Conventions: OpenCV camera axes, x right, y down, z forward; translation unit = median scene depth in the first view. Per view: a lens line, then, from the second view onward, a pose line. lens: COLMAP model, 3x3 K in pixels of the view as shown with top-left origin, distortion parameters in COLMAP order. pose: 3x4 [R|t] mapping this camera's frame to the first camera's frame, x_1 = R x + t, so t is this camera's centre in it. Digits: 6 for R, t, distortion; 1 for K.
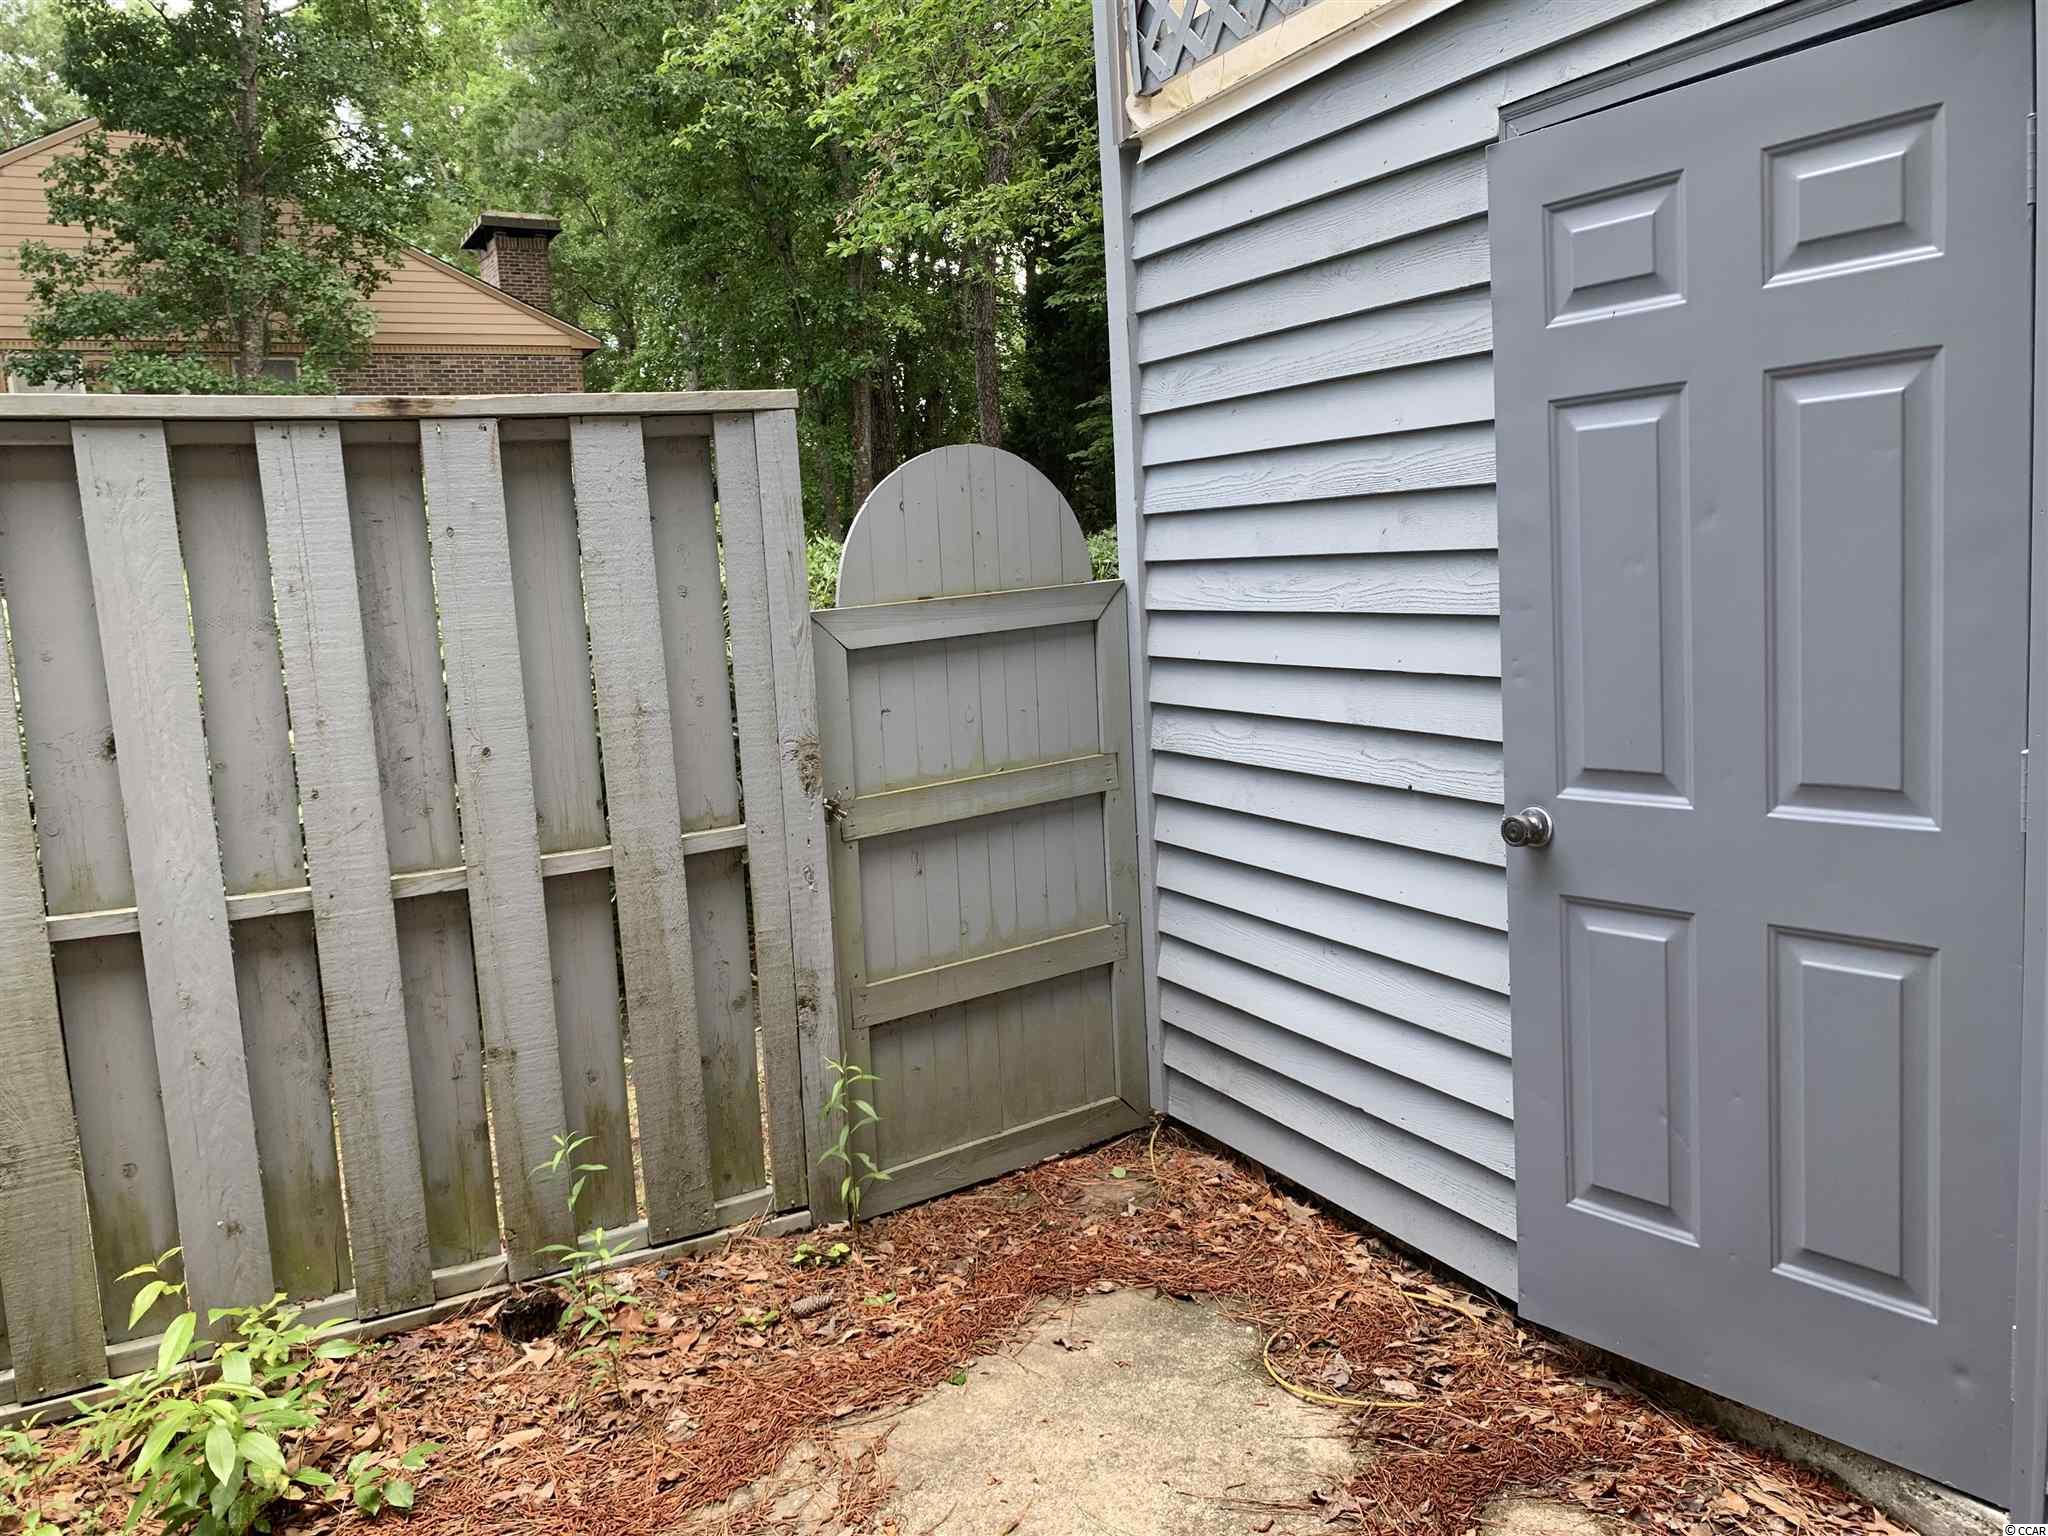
lens RADIAL K [[1636.1, 0, 1024.0], [0, 1636.1, 768.0], [0, 0, 1]] dist [0.063373, -0.052820]
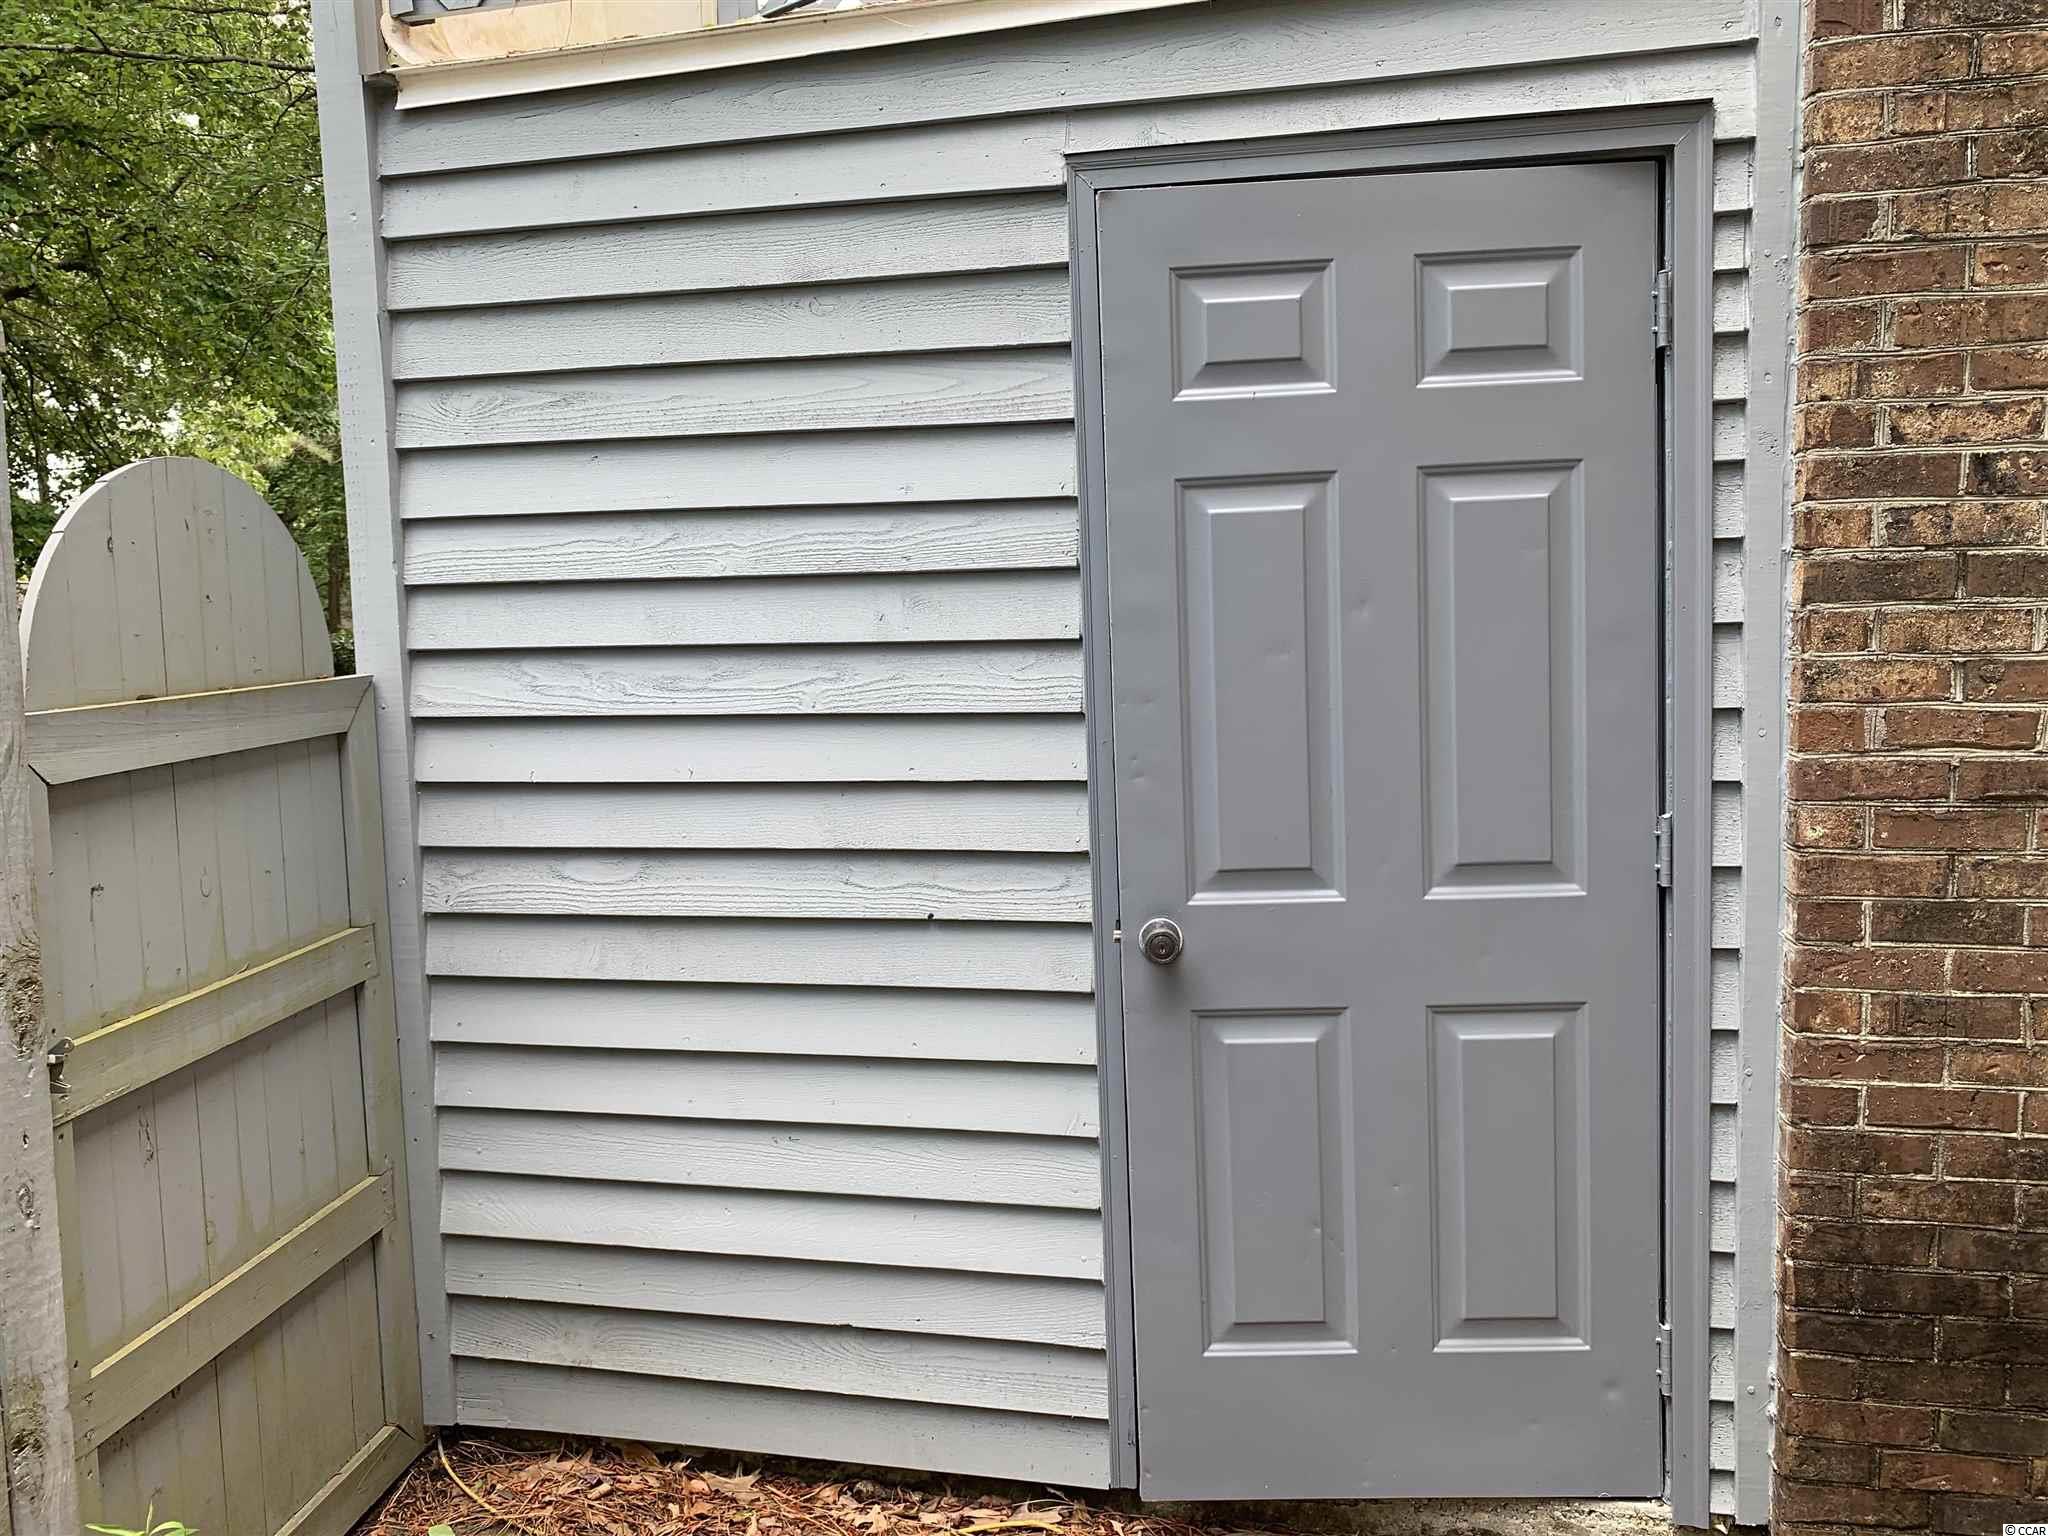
lens RADIAL K [[1543.9, 0, 1024.0], [0, 1543.9, 768.0], [0, 0, 1]] dist [0.098114, -0.132950]
pose [[0.630972, -0.028312, 0.775289, -0.320850], [0.092004, 0.995012, -0.038542, -0.026551], [-0.770331, 0.095649, 0.630429, 0.410194]]
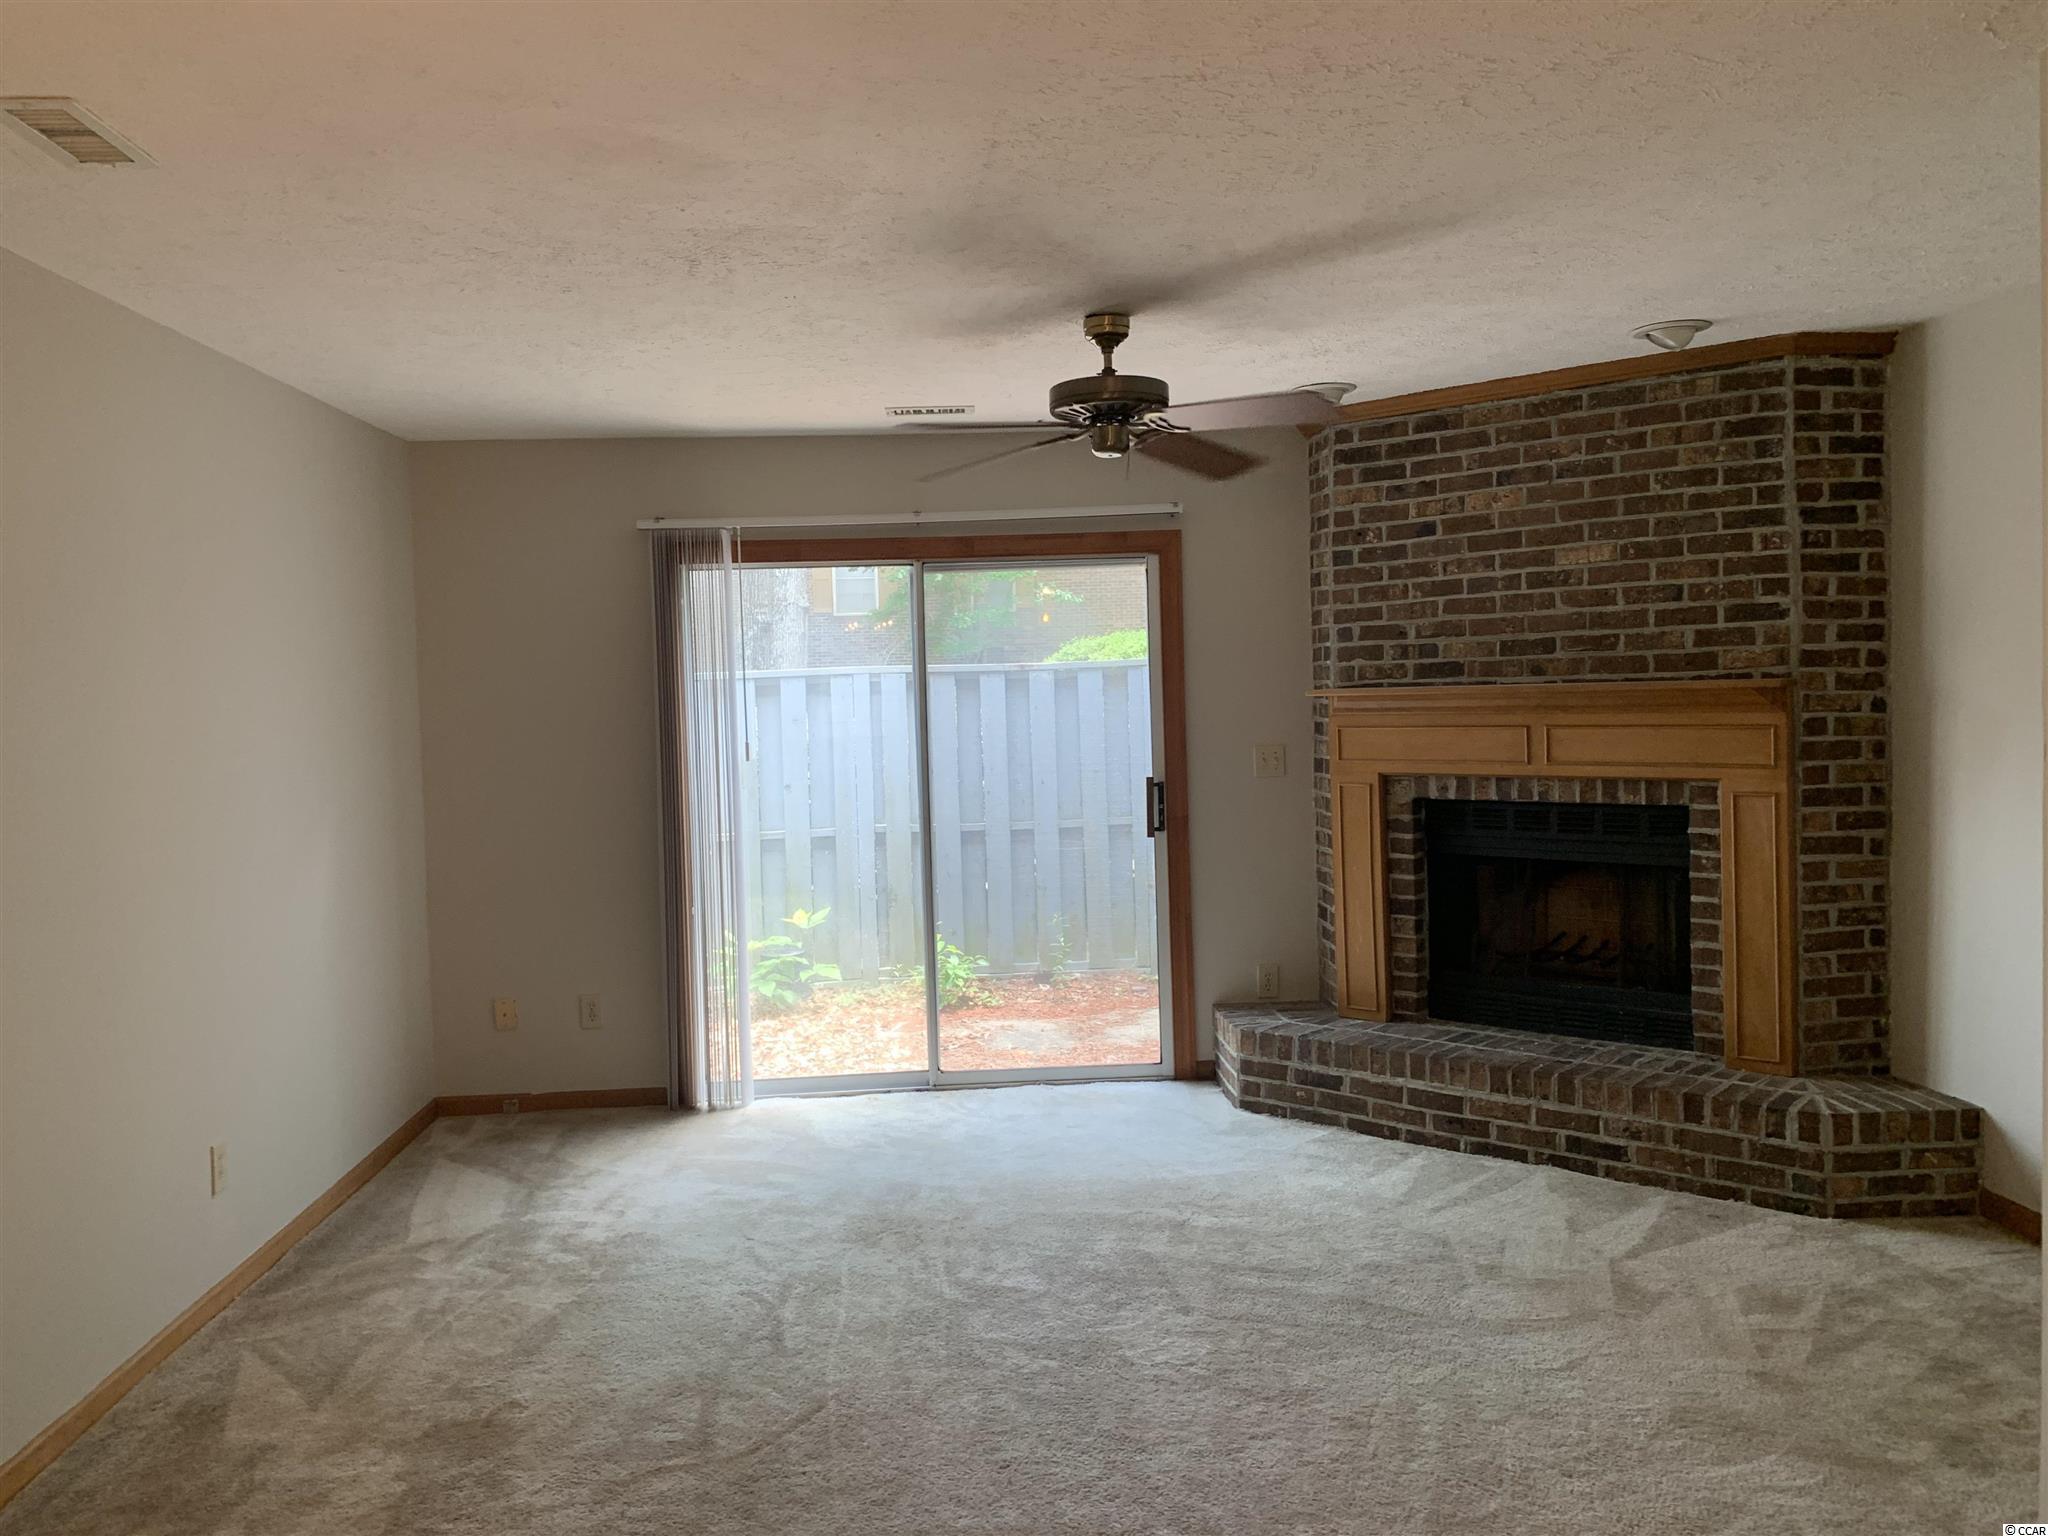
lens RADIAL K [[1636.1, 0, 1024.0], [0, 1636.1, 768.0], [0, 0, 1]] dist [0.063373, -0.052820]
pose [[0.917270, 0.045951, -0.395605, 0.736244], [-0.071083, 0.996261, -0.049096, 0.103596], [0.391870, 0.073155, 0.917107, -1.559747]]
